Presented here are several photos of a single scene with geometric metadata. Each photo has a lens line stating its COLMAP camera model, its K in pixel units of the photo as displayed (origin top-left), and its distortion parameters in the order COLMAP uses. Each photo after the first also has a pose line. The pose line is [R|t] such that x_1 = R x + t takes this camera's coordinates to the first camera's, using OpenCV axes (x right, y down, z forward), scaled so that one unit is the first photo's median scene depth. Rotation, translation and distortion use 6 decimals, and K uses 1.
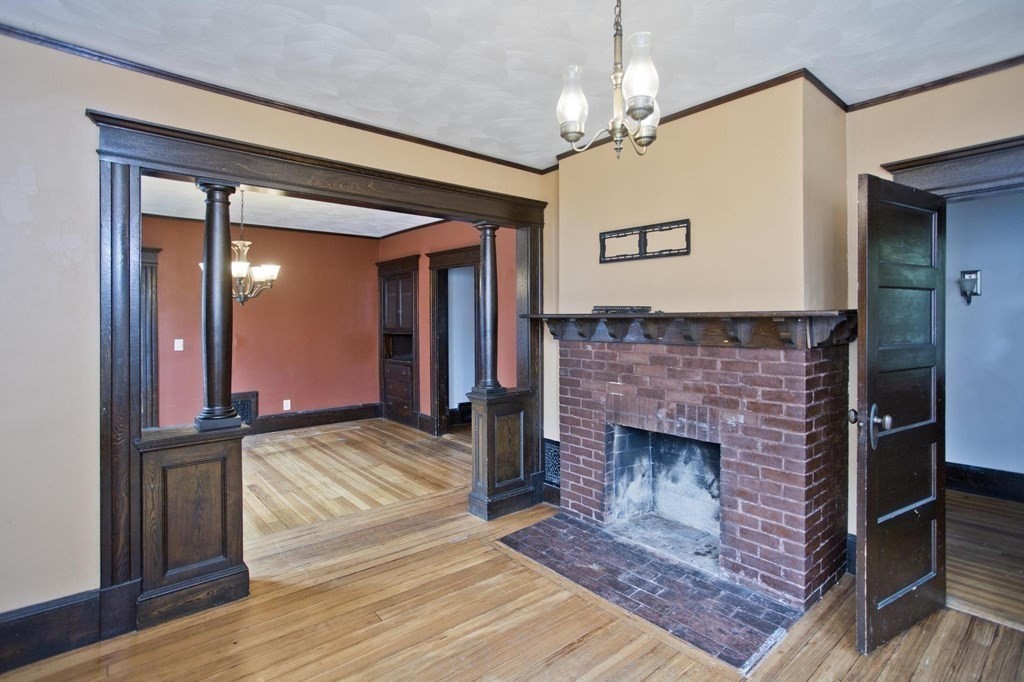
lens RADIAL K [[492.3, 0, 512.9], [0, 492.3, 316.6], [0, 0, 1]] dist [-0.050506, 0.025437]
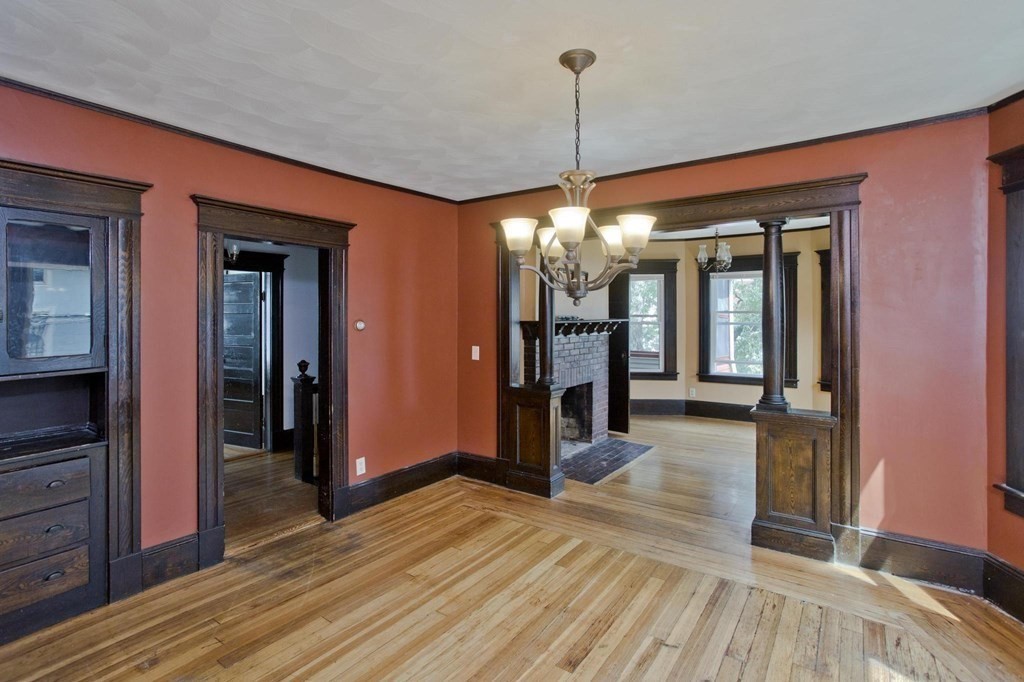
lens RADIAL K [[501.2, 0, 503.3], [0, 501.2, 324.8], [0, 0, 1]] dist [-0.054444, 0.028183]
pose [[-0.222477, -0.012478, 0.974858, -1.377619], [0.002999, 0.999905, 0.013483, -0.013554], [-0.974933, 0.005923, -0.222418, 1.596811]]
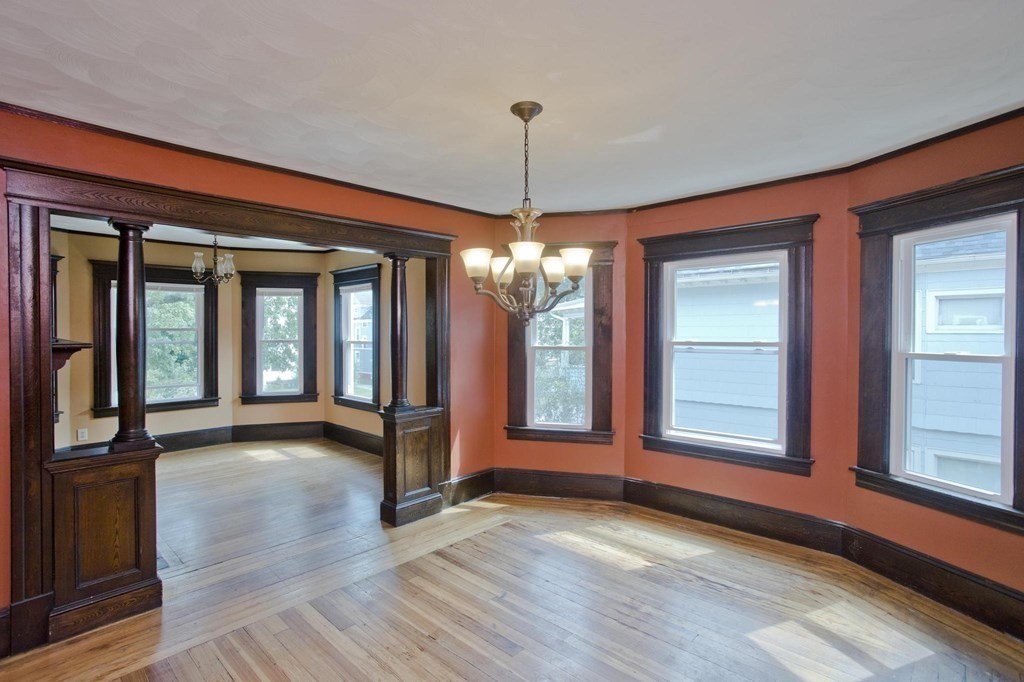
lens RADIAL K [[499.5, 0, 512.0], [0, 499.5, 341.0], [0, 0, 1]] dist [-0.001772, 0.000020]
pose [[-0.995389, 0.003821, -0.095840, -0.655168], [0.002023, 0.999820, 0.018848, -0.024925], [0.095895, 0.018567, -0.995218, 2.127995]]
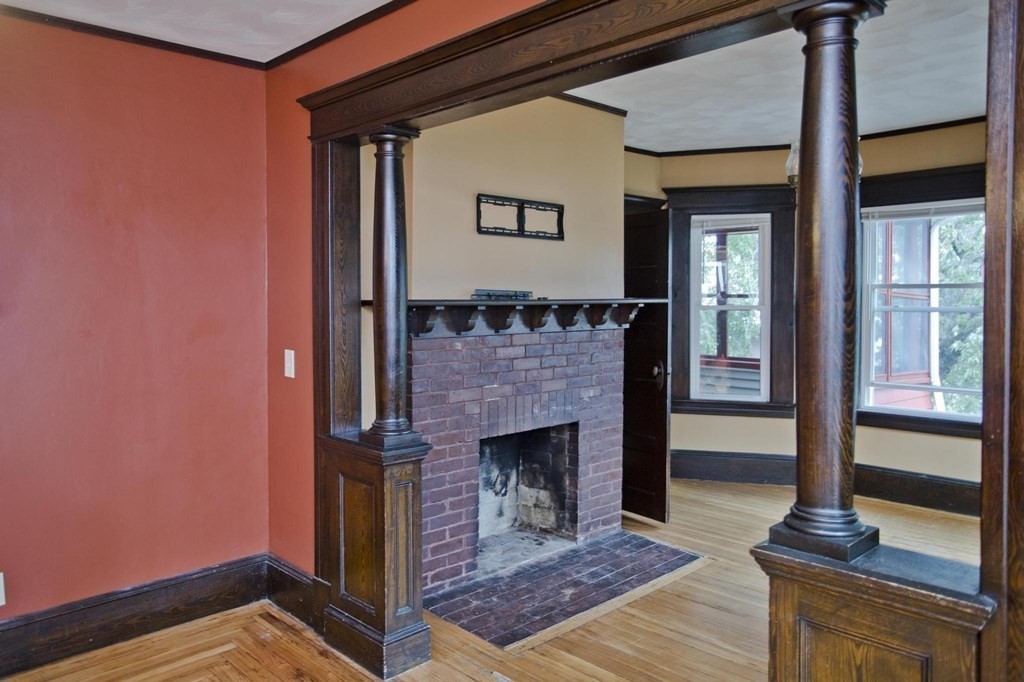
lens RADIAL K [[742.3, 0, 493.8], [0, 742.3, 329.3], [0, 0, 1]] dist [-0.003602, 0.003914]
pose [[-0.046574, -0.036880, 0.998234, -1.027315], [0.003897, 0.999304, 0.037101, -0.002833], [-0.998907, 0.005618, -0.046398, 1.081731]]
